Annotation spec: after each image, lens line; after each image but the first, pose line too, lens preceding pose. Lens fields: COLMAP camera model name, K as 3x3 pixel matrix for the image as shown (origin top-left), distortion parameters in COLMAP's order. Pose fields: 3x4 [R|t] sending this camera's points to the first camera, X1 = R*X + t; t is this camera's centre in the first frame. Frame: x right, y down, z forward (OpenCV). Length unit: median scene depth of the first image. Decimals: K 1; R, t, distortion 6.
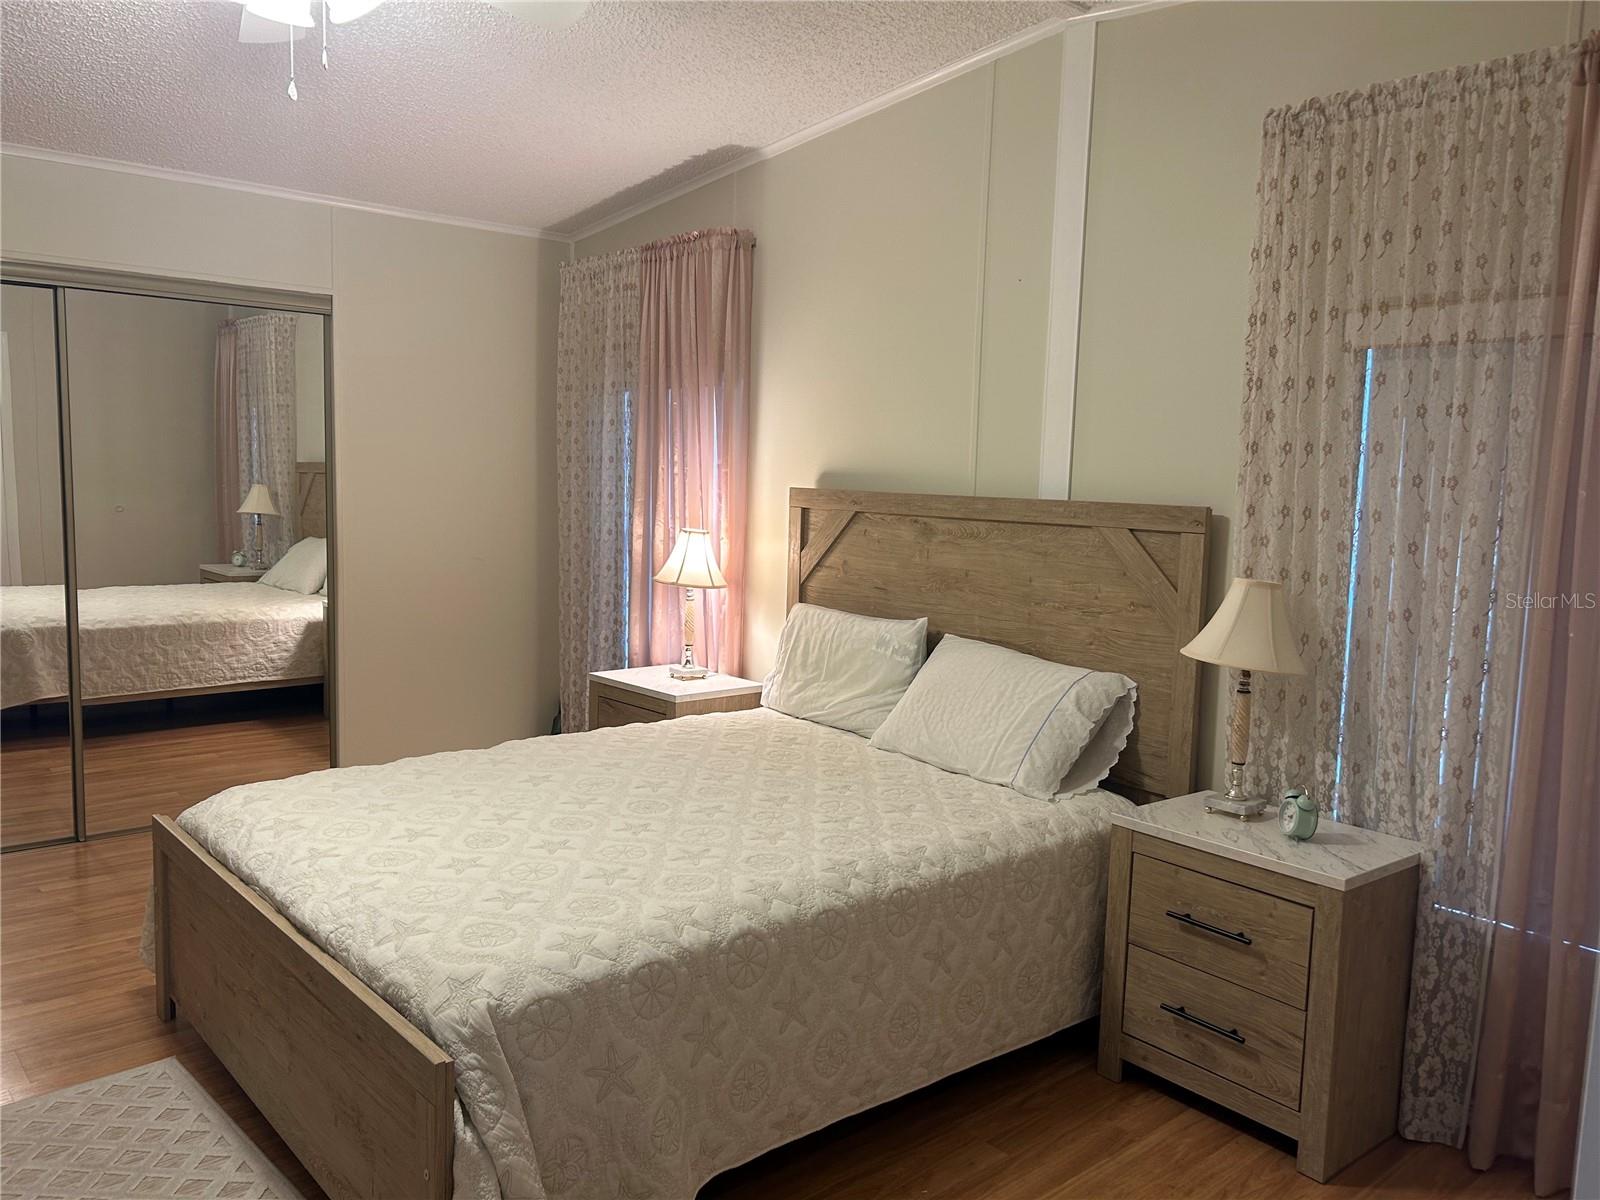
lens RADIAL K [[1194.3, 0, 795.3], [0, 1194.3, 614.1], [0, 0, 1]] dist [0.051354, -0.062799]
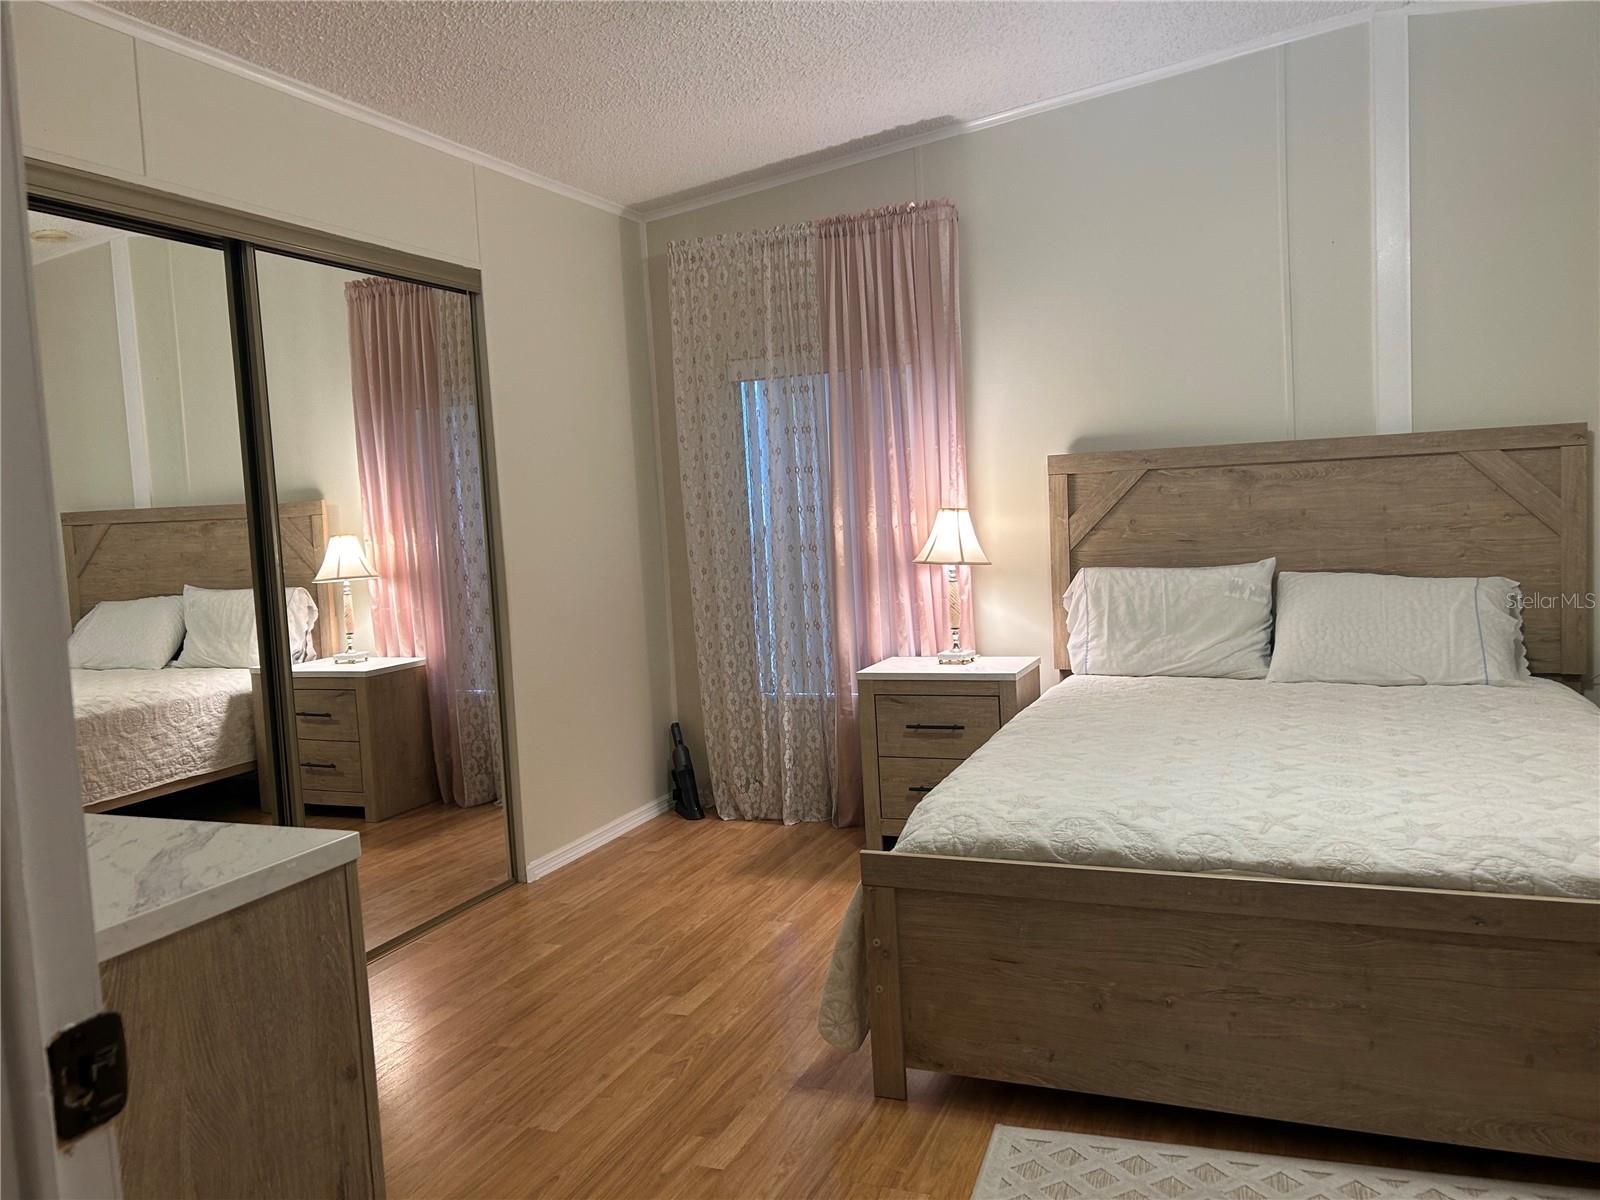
lens RADIAL K [[1194.3, 0, 795.1], [0, 1194.3, 589.0], [0, 0, 1]] dist [0.051354, -0.062799]
pose [[0.906519, -0.099861, 0.410183, -0.666688], [0.122461, 0.992046, -0.029125, 0.008814], [-0.404012, 0.076634, 0.911538, 0.196982]]
